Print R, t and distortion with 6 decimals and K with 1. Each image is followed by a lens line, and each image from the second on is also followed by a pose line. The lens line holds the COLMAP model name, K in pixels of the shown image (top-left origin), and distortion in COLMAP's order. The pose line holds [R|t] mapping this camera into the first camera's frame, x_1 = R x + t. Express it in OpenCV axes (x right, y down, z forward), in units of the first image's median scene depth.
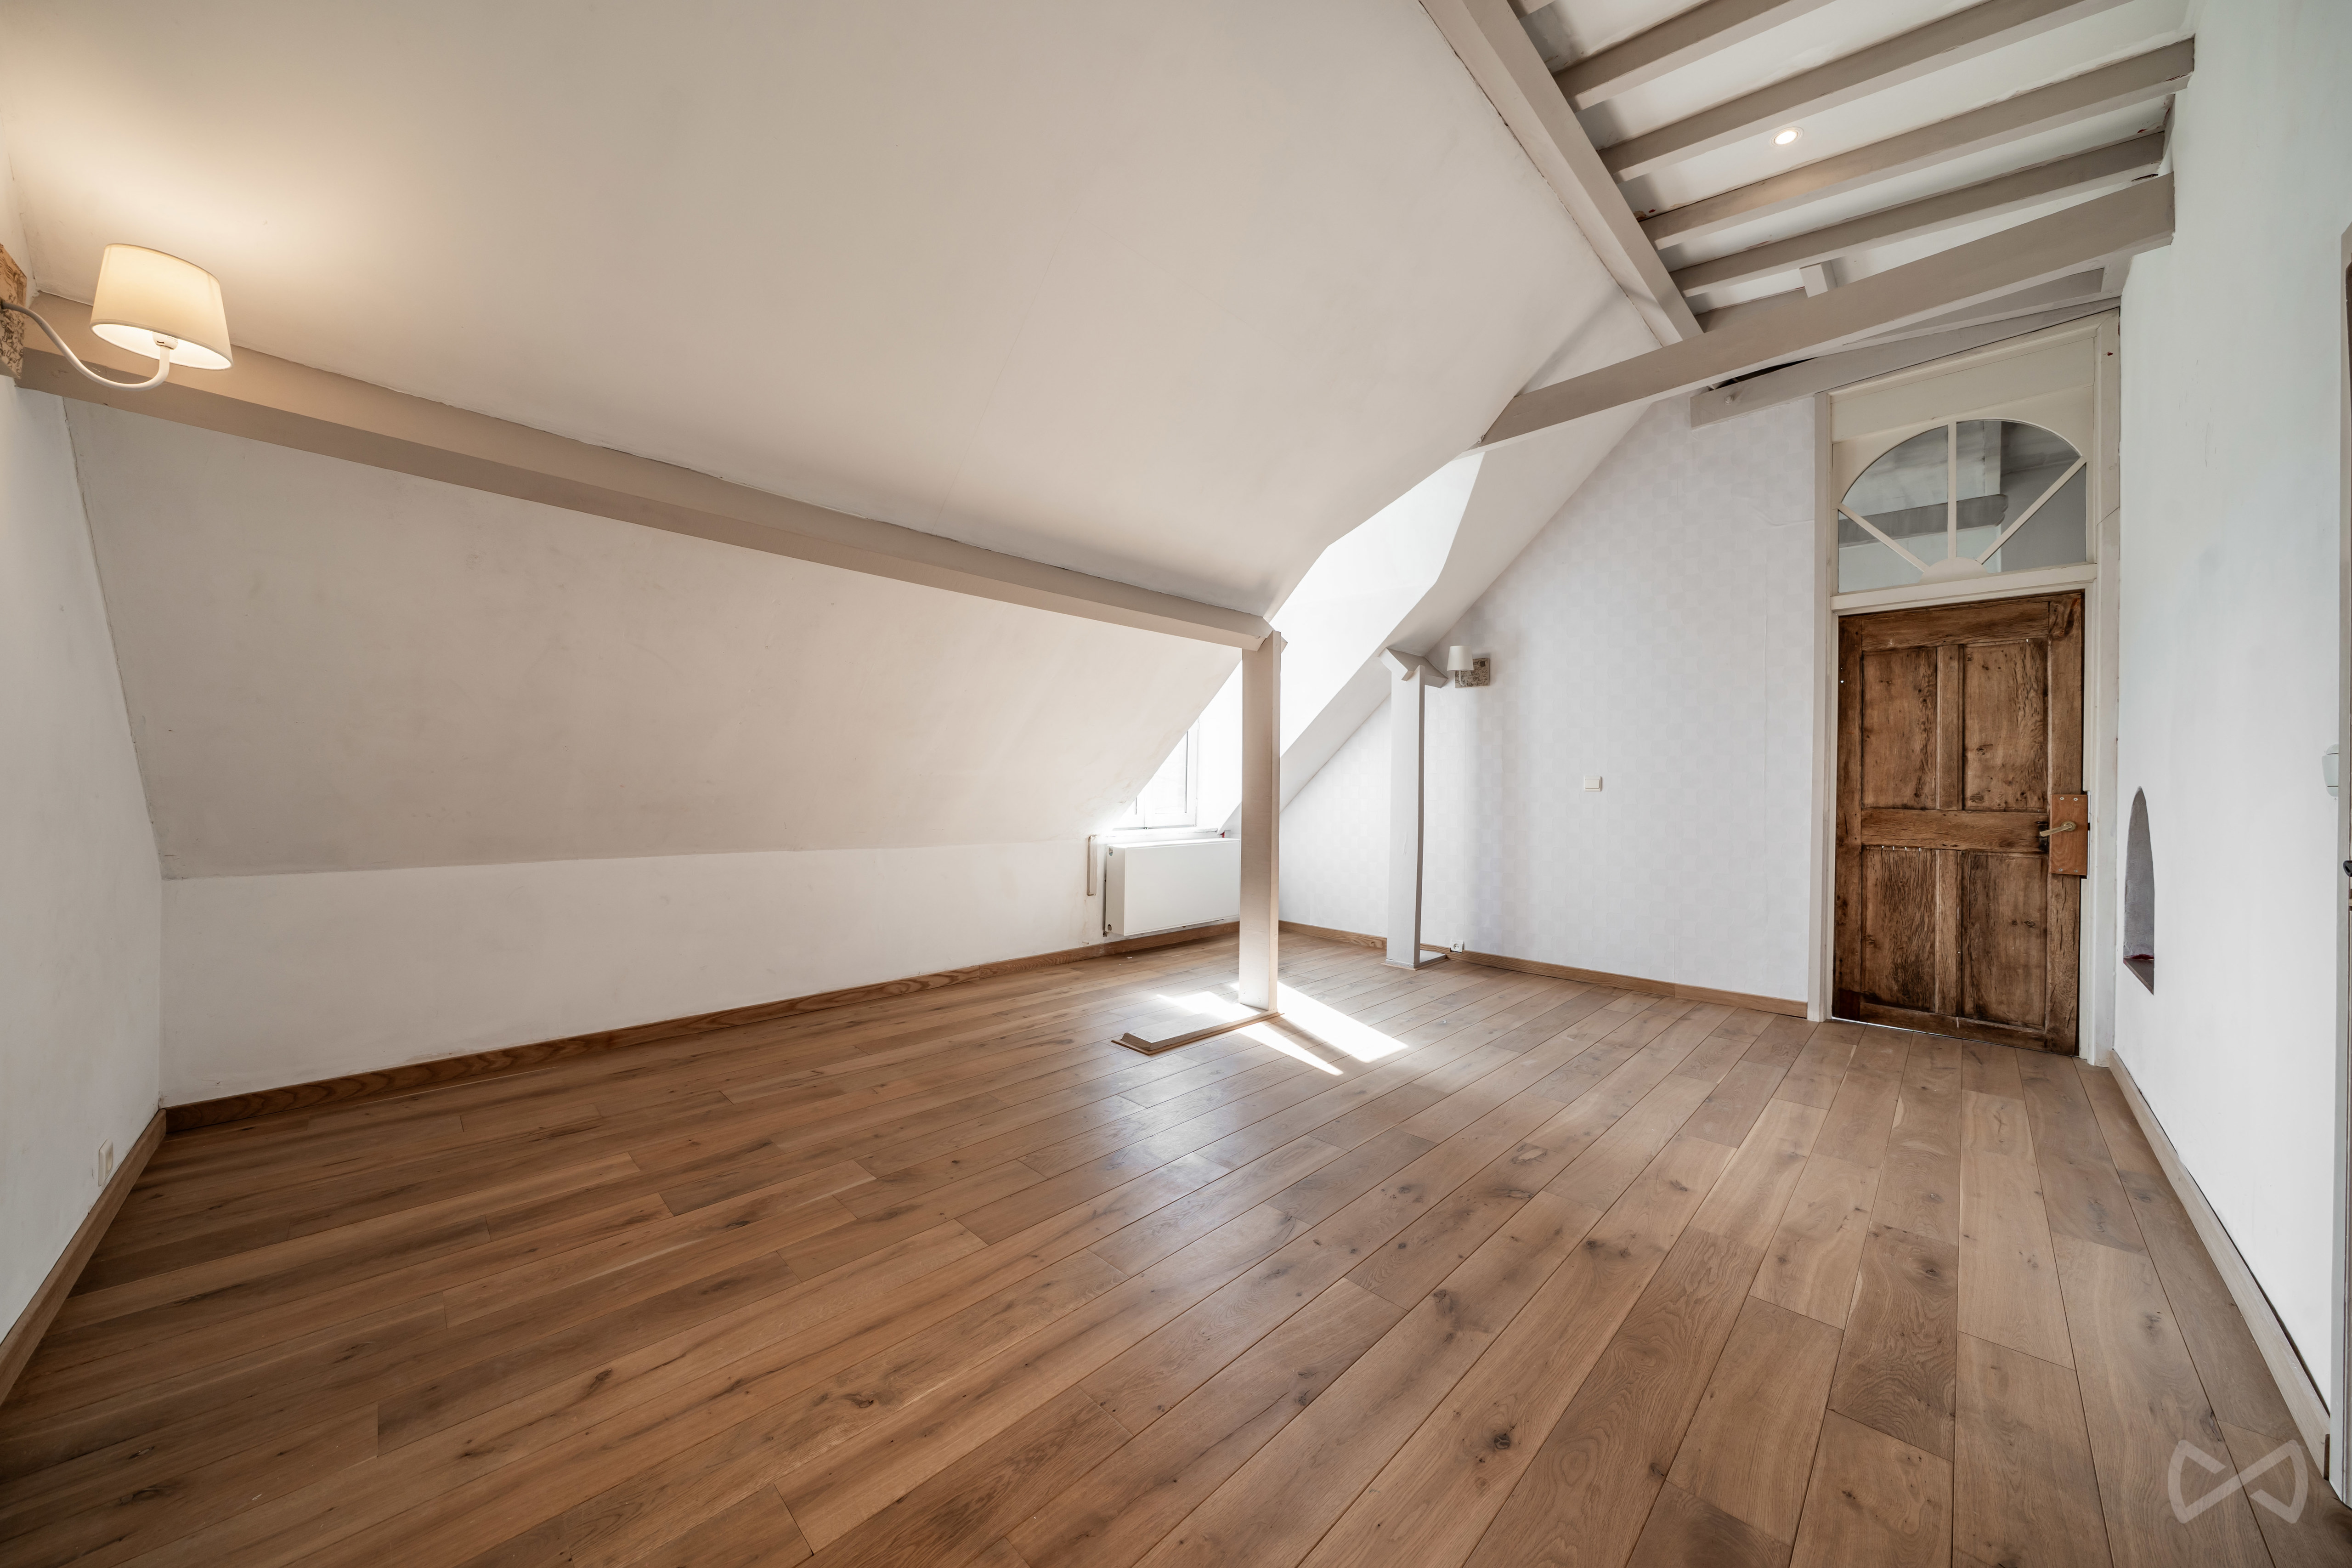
lens RADIAL K [[796.4, 0, 1176.0], [0, 796.4, 784.0], [0, 0, 1]] dist [-0.000823, -0.000112]
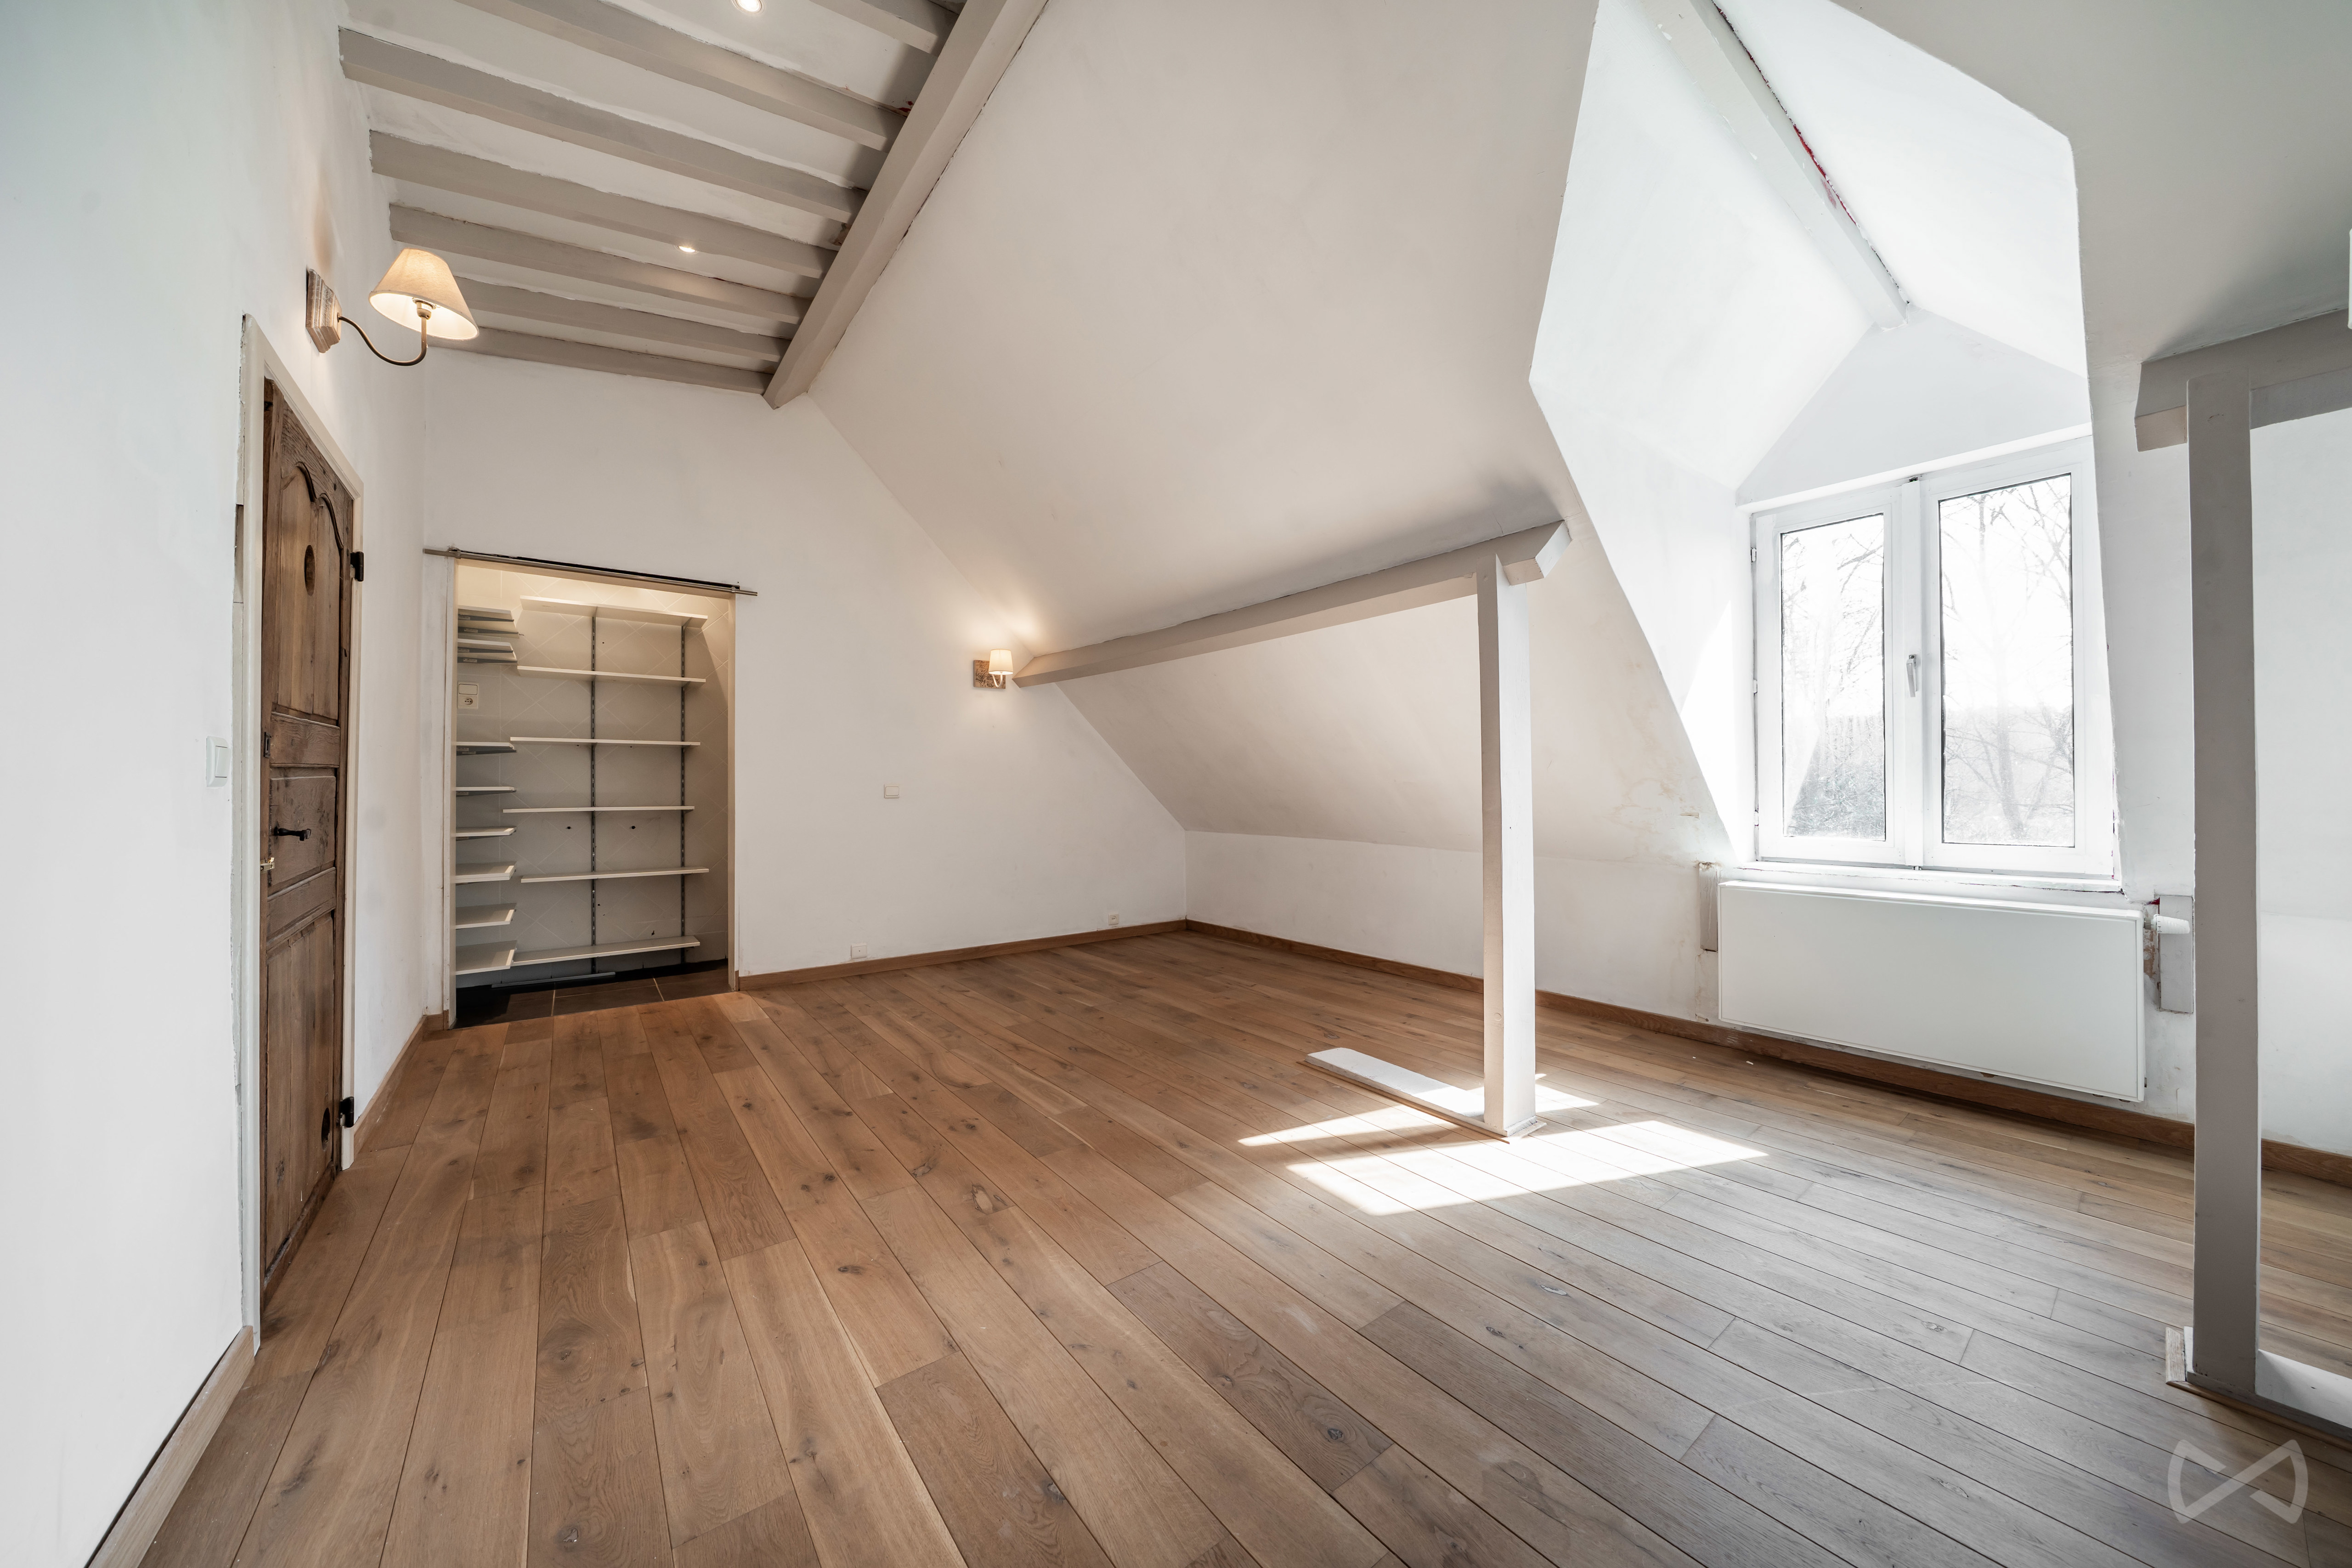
lens RADIAL K [[796.4, 0, 1176.0], [0, 796.4, 784.0], [0, 0, 1]] dist [-0.000823, -0.000112]
pose [[-0.130618, -0.018292, -0.991264, 1.505932], [0.000774, 0.999828, -0.018552, 0.028436], [0.991432, -0.003190, -0.130581, 1.542841]]
